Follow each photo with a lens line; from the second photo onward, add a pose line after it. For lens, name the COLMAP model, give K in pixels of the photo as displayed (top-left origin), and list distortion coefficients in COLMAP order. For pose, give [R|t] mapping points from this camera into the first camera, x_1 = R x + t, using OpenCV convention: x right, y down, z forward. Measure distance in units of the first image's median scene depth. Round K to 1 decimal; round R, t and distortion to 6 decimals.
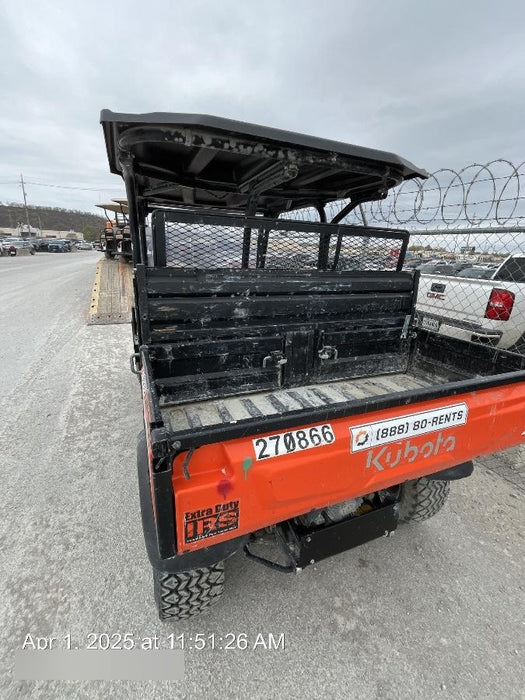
lens RADIAL K [[311.8, 0, 260.6], [0, 311.8, 348.8], [0, 0, 1]] dist [-0.002250, -0.000417]
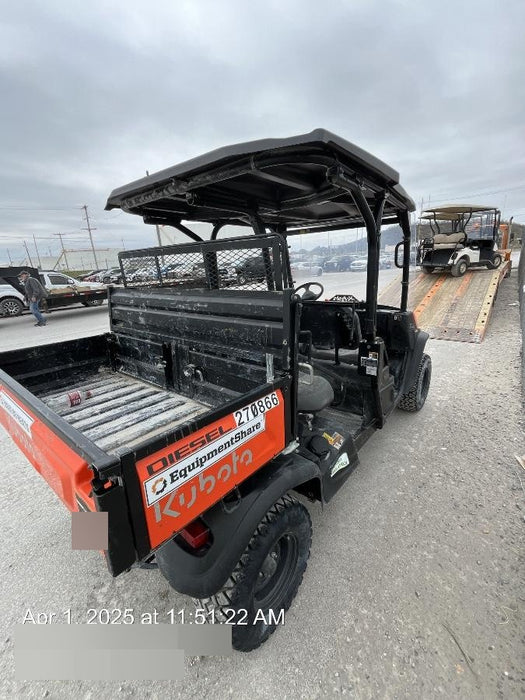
lens RADIAL K [[311.8, 0, 264.9], [0, 311.8, 348.4], [0, 0, 1]] dist [-0.002250, -0.000417]
pose [[0.460255, 0.183223, -0.868674, 1.391142], [-0.203975, 0.974120, 0.097390, -0.240793], [0.864037, 0.132363, 0.485716, 0.845221]]
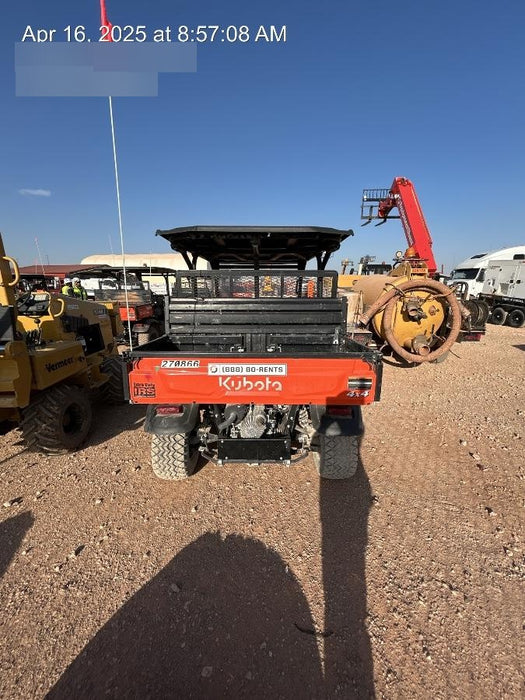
lens RADIAL K [[285.5, 0, 263.7], [0, 285.5, 349.0], [0, 0, 1]] dist [0.005874, -0.001803]
pose [[0.923302, 0.041248, -0.381853, 0.871180], [-0.082433, 0.992329, -0.092126, 0.187889], [0.375124, 0.116538, 0.919620, -0.444126]]
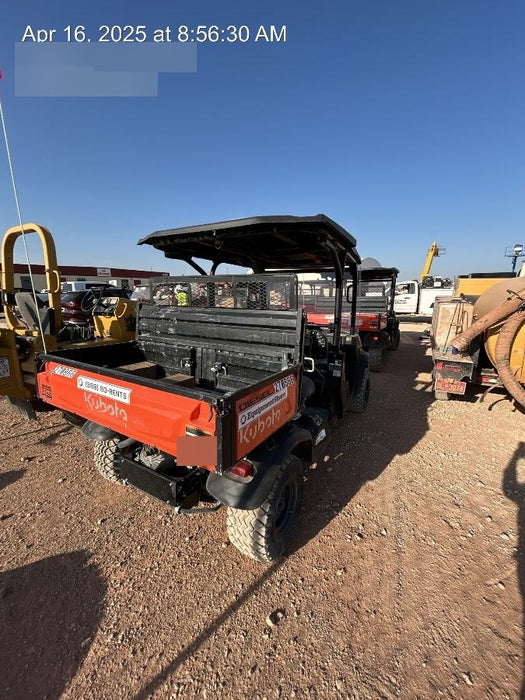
lens RADIAL K [[285.5, 0, 264.1], [0, 285.5, 351.2], [0, 0, 1]] dist [0.005874, -0.001803]
pose [[0.600812, 0.123005, -0.789870, 1.545266], [-0.229645, 0.972999, -0.023155, -0.087361], [0.765695, 0.195302, 0.612837, 0.458769]]
